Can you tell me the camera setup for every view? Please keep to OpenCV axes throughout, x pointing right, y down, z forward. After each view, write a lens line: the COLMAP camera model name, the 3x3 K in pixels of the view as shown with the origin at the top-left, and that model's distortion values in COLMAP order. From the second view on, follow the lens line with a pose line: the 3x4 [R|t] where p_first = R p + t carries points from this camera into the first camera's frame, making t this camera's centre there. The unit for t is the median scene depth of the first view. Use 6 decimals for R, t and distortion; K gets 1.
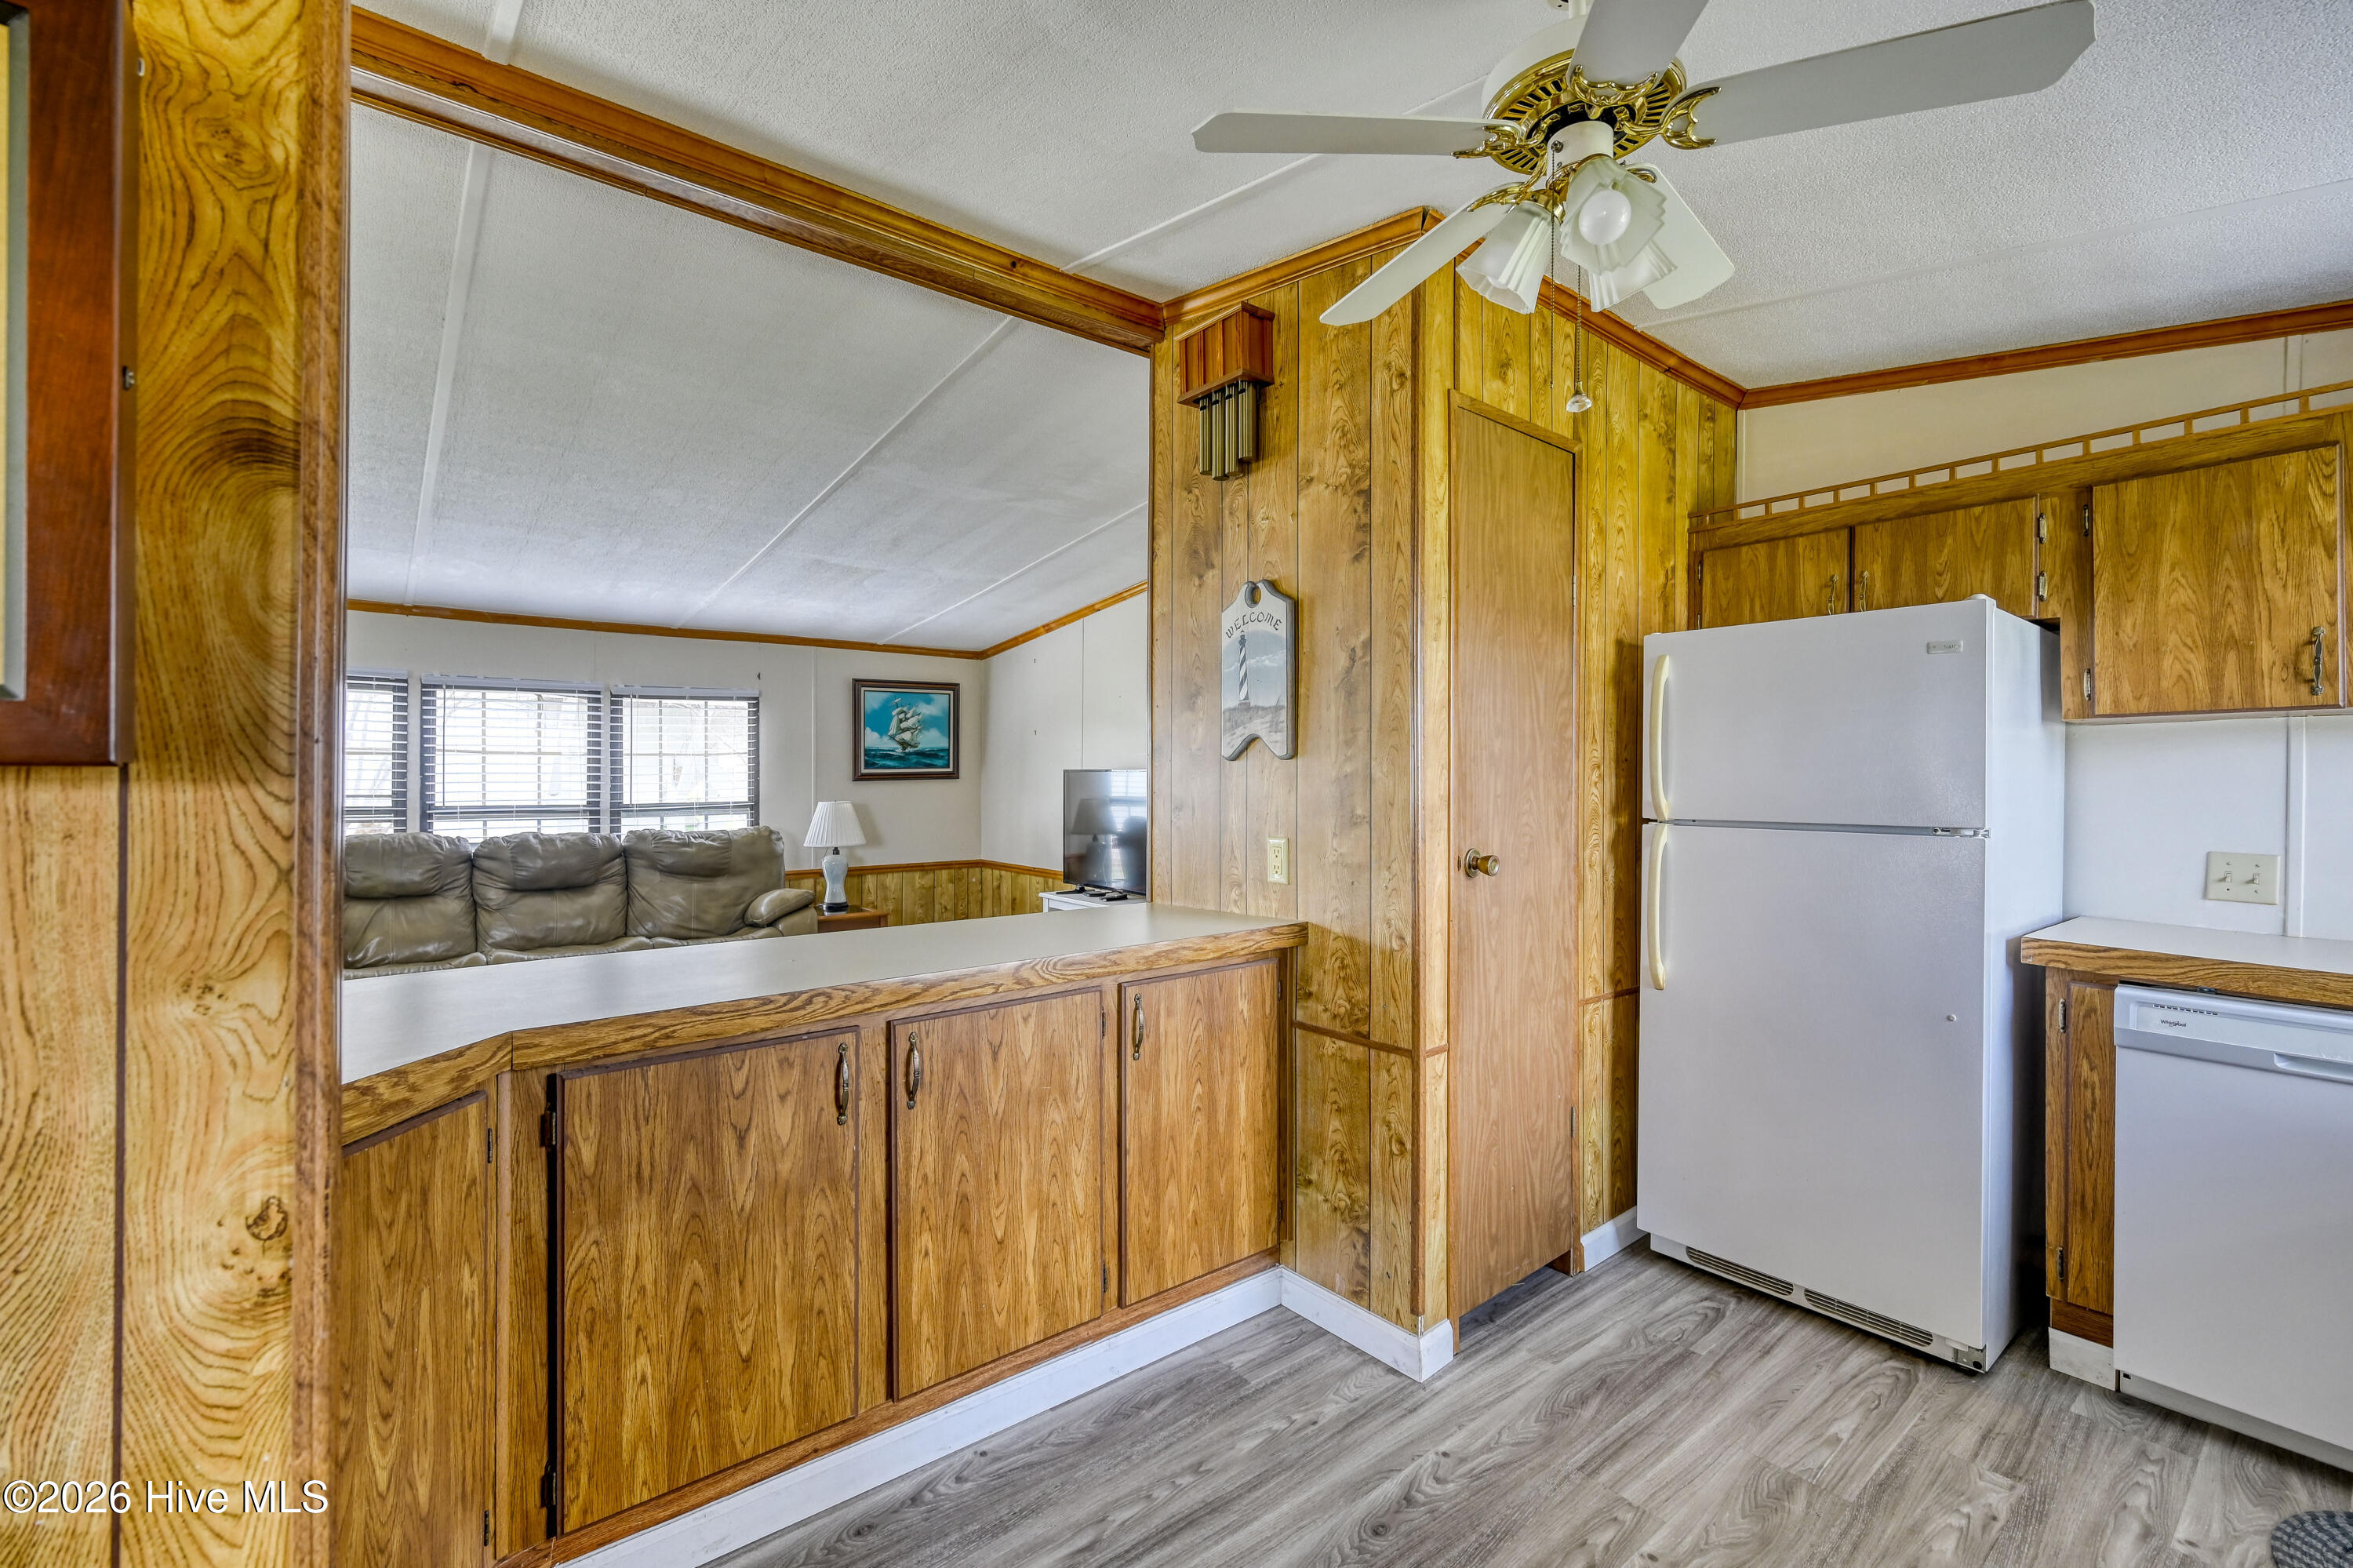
lens RADIAL K [[1013.6, 0, 1173.9], [0, 1013.6, 773.9], [0, 0, 1]] dist [0.000162, 0.000570]
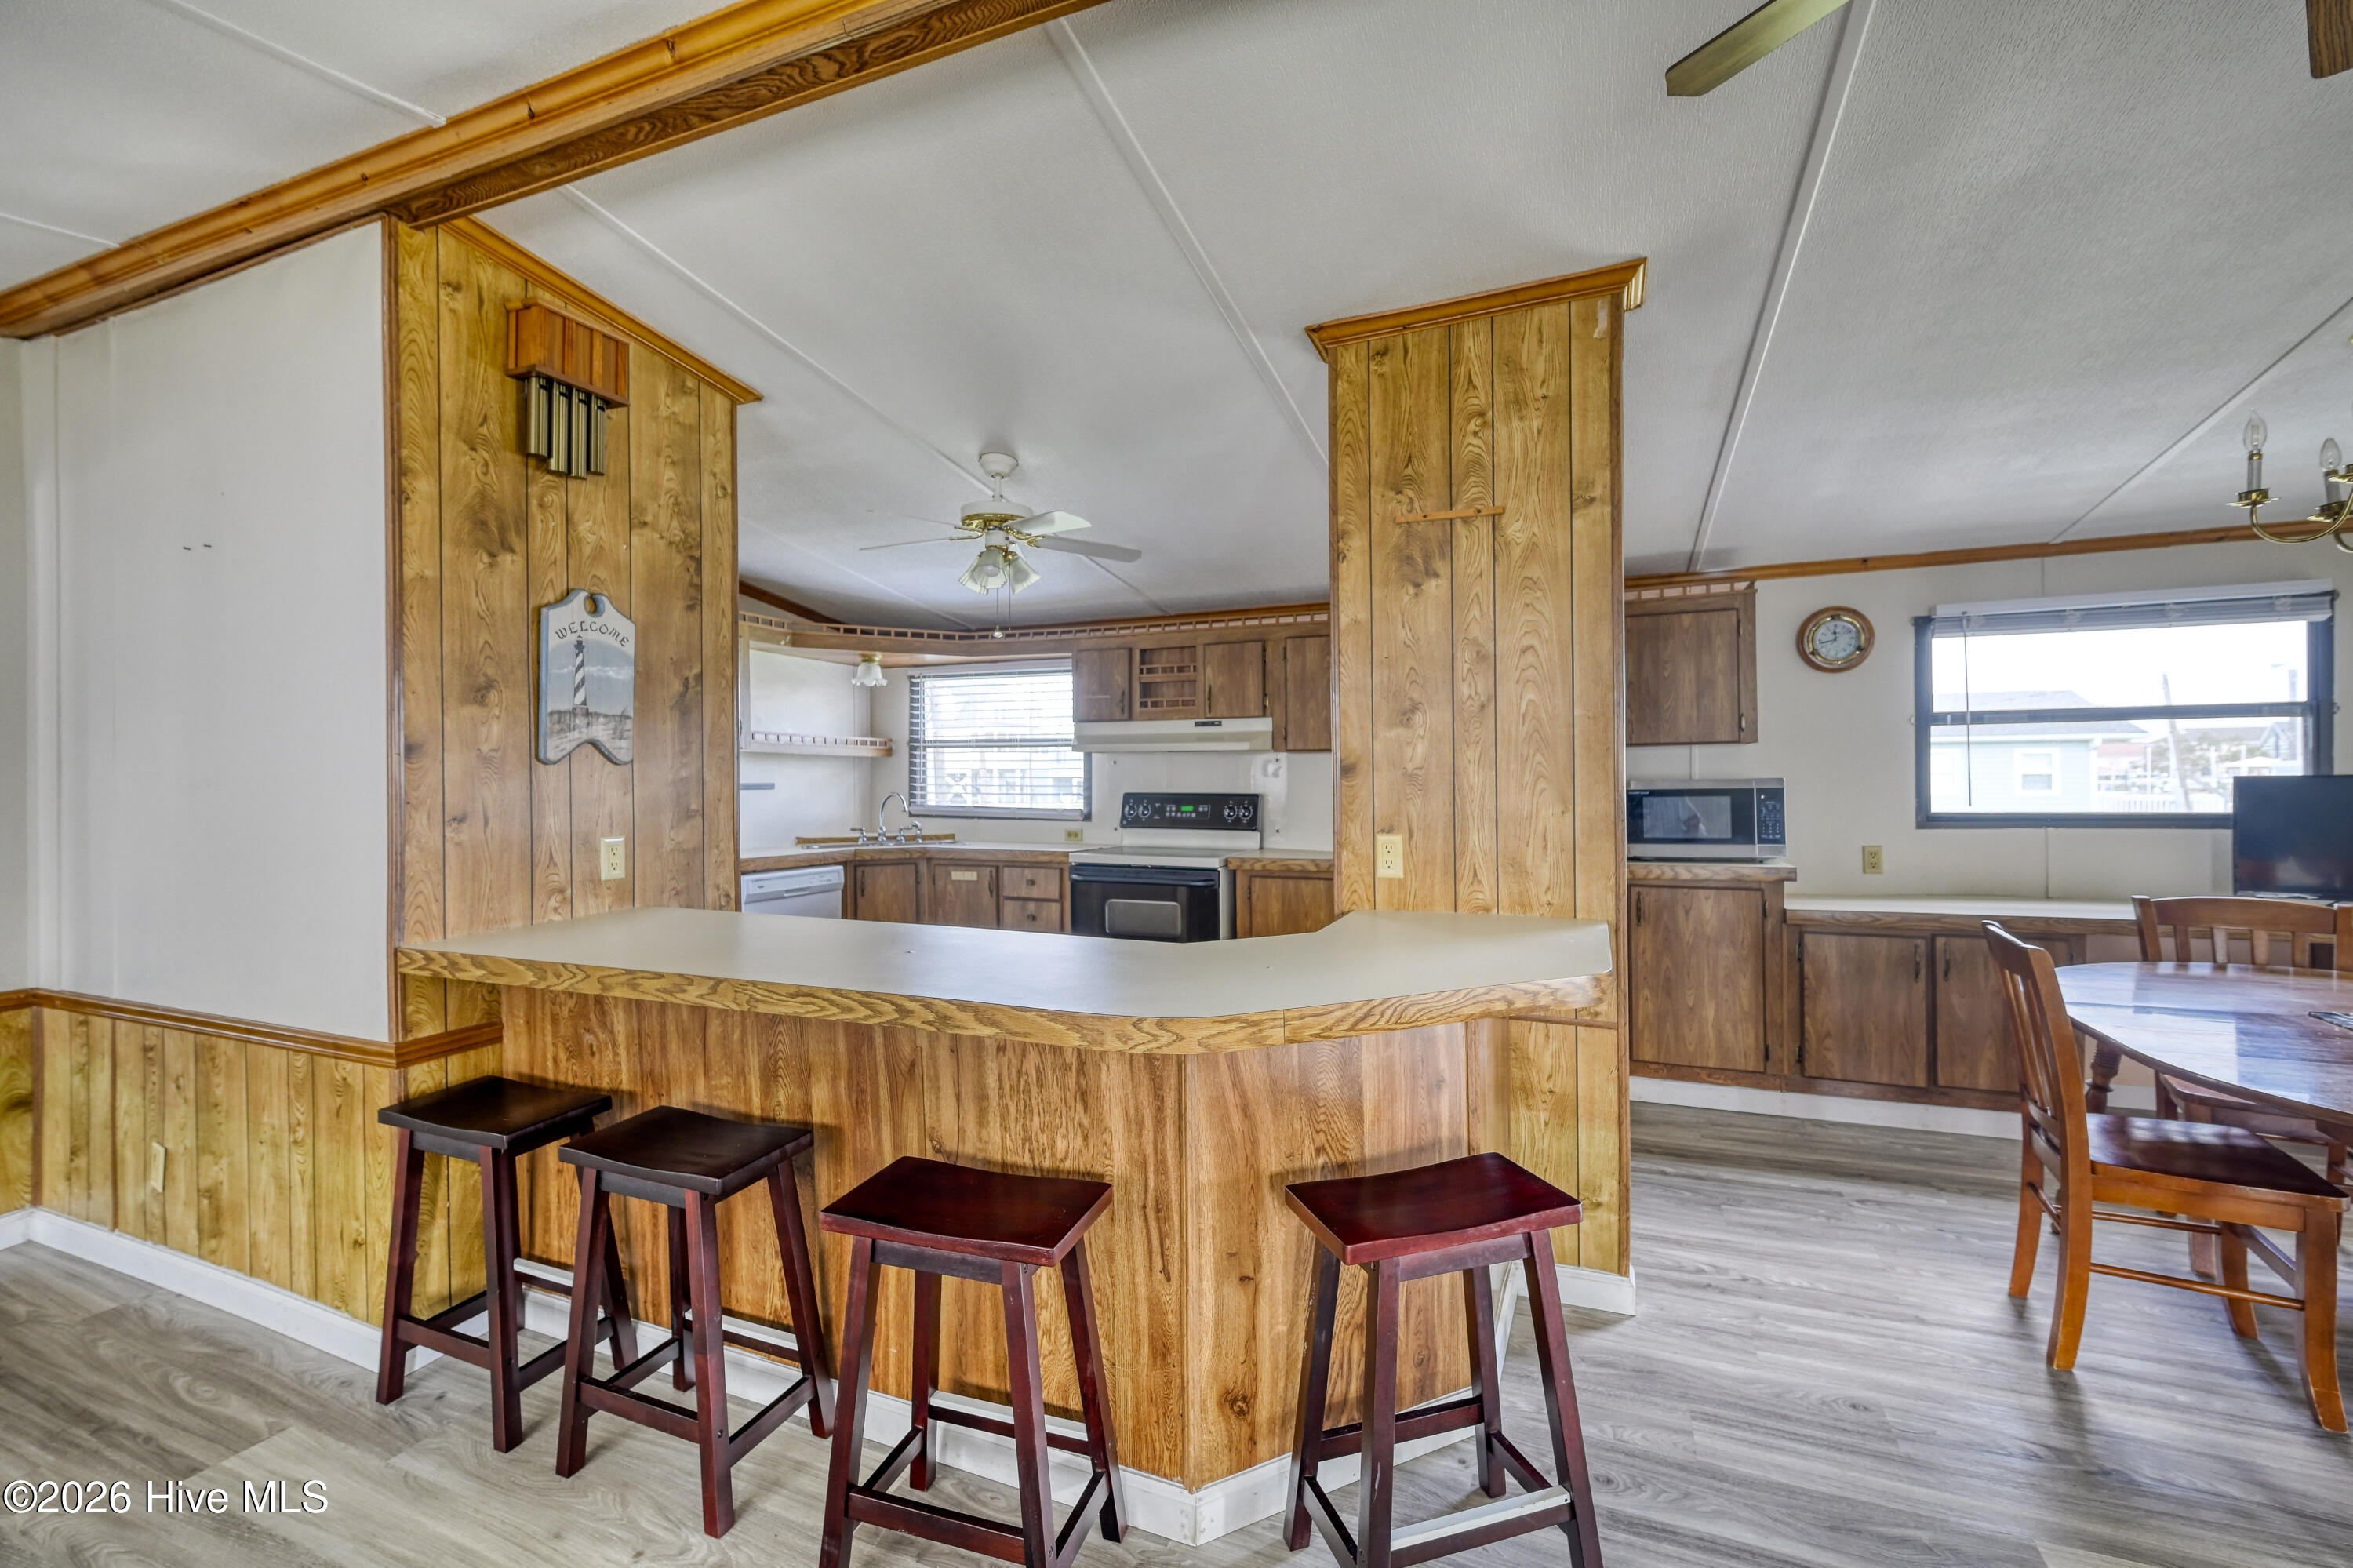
lens RADIAL K [[1013.6, 0, 1170.6], [0, 1013.6, 775.0], [0, 0, 1]] dist [0.000162, 0.000570]
pose [[-0.466940, 0.001491, 0.884288, -1.232474], [0.004069, 0.999992, 0.000463, -0.001128], [-0.884280, 0.003814, -0.466942, 1.066402]]
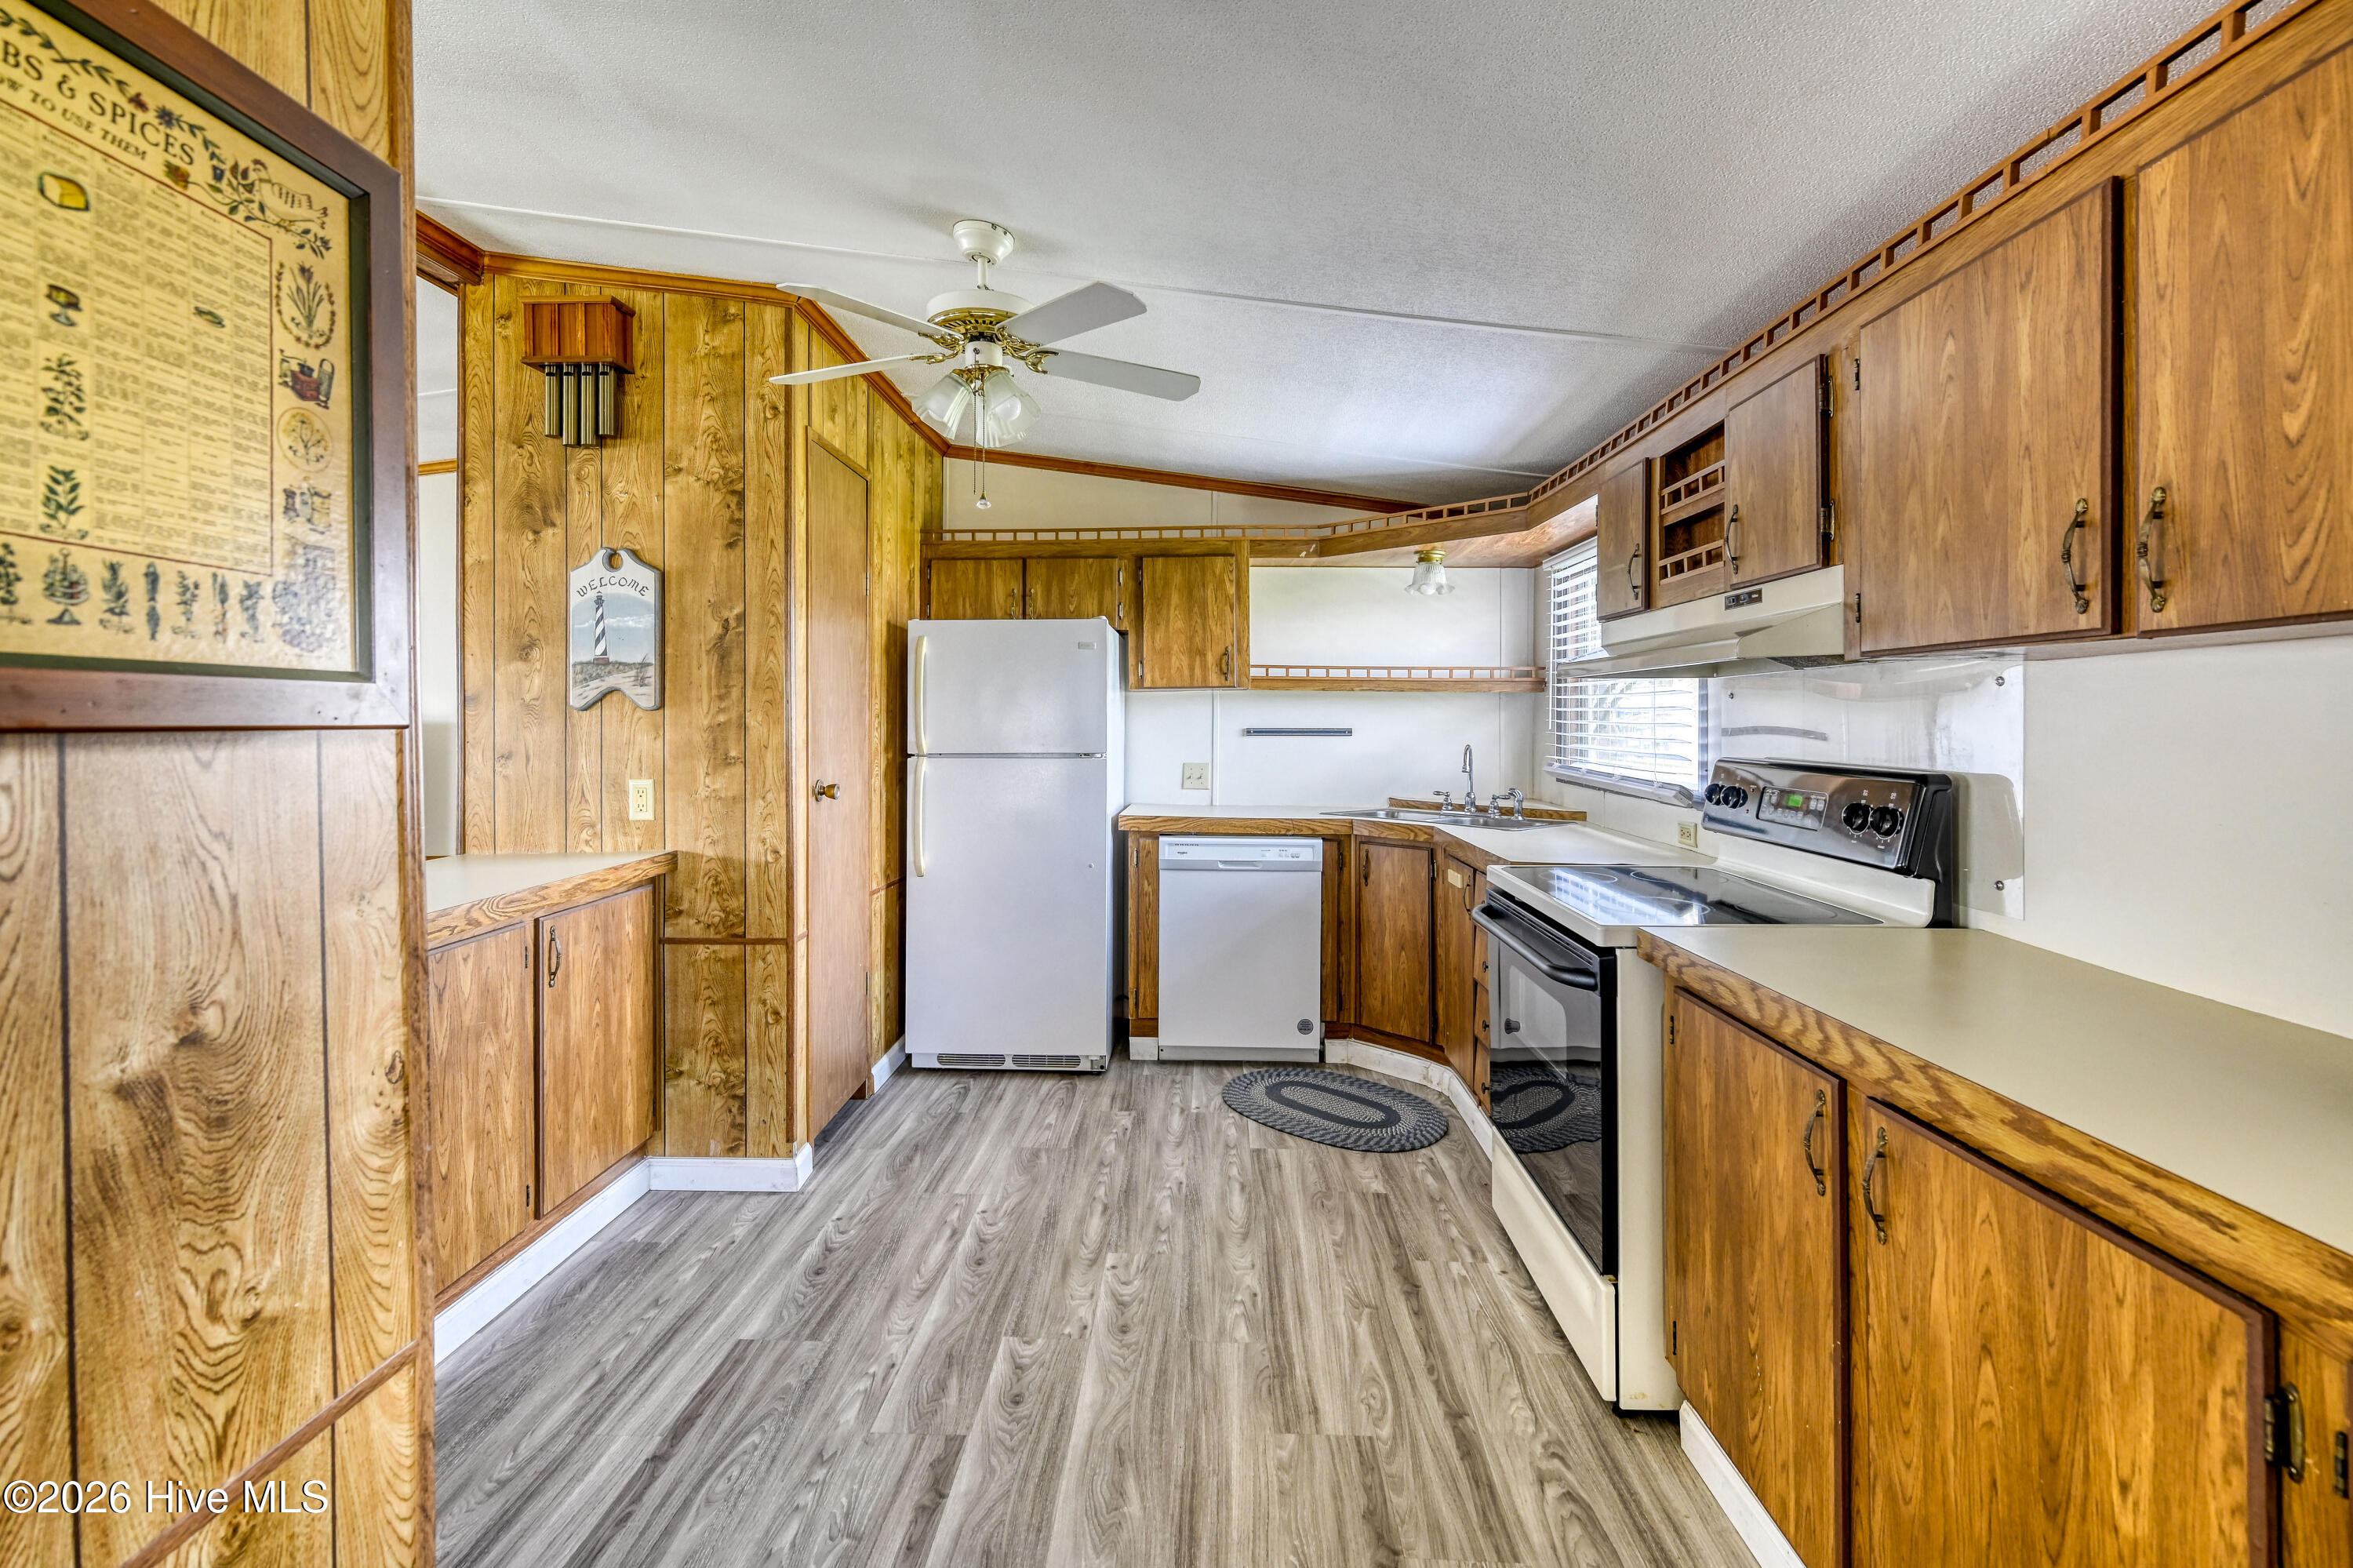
lens RADIAL K [[1013.6, 0, 1170.8], [0, 1013.6, 721.2], [0, 0, 1]] dist [0.000162, 0.000570]
pose [[0.662133, -0.003958, 0.749376, -0.383733], [0.001301, 0.999991, 0.004132, -0.006387], [-0.749385, -0.001761, 0.662132, -0.203230]]
